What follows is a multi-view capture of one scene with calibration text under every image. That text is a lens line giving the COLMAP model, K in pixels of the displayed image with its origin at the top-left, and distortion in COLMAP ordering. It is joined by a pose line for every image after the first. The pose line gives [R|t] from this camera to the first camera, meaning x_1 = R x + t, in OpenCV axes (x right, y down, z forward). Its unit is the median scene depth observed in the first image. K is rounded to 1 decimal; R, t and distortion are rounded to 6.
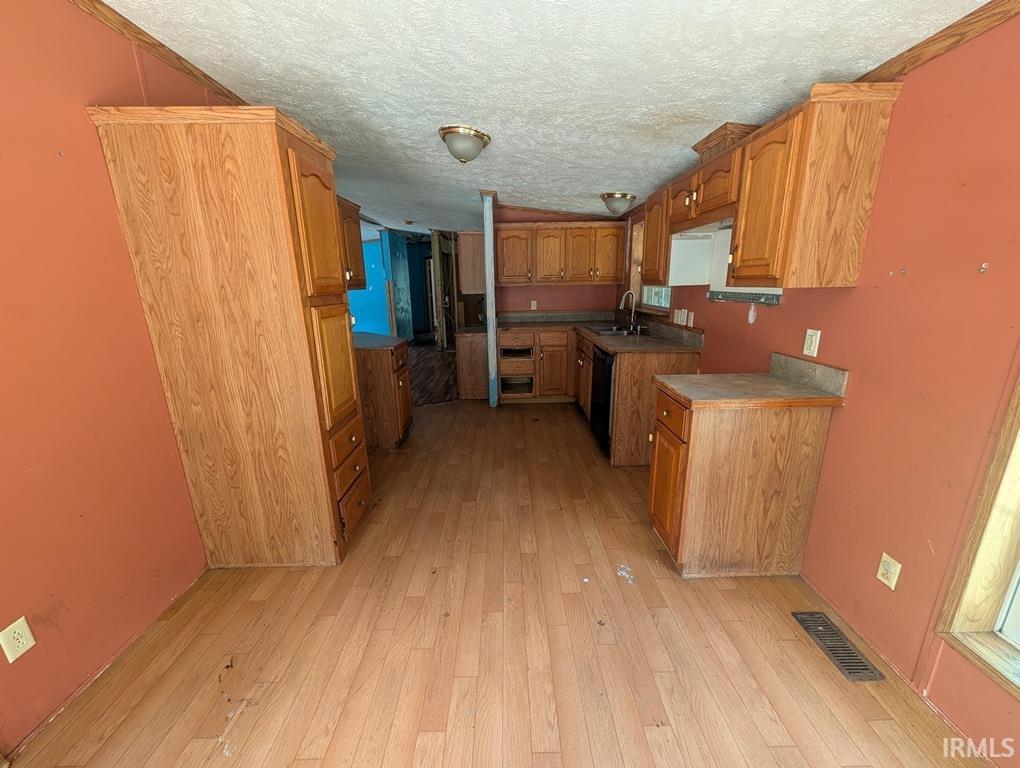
lens RADIAL K [[392.0, 0, 511.4], [0, 392.0, 383.7], [0, 0, 1]] dist [0.000214, 0.000250]
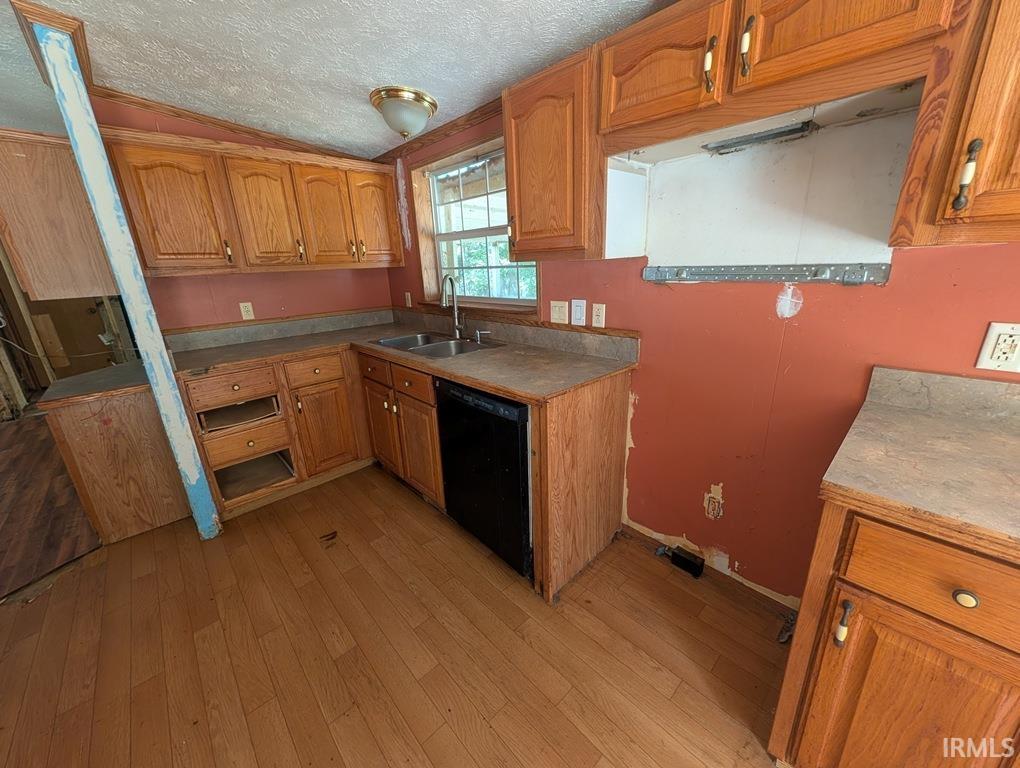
lens RADIAL K [[392.0, 0, 508.7], [0, 392.0, 384.7], [0, 0, 1]] dist [0.000214, 0.000250]
pose [[0.741012, -0.211920, 0.637174, -0.043492], [0.193209, 0.976055, 0.099934, -0.097408], [-0.643095, 0.049055, 0.764214, 0.414385]]
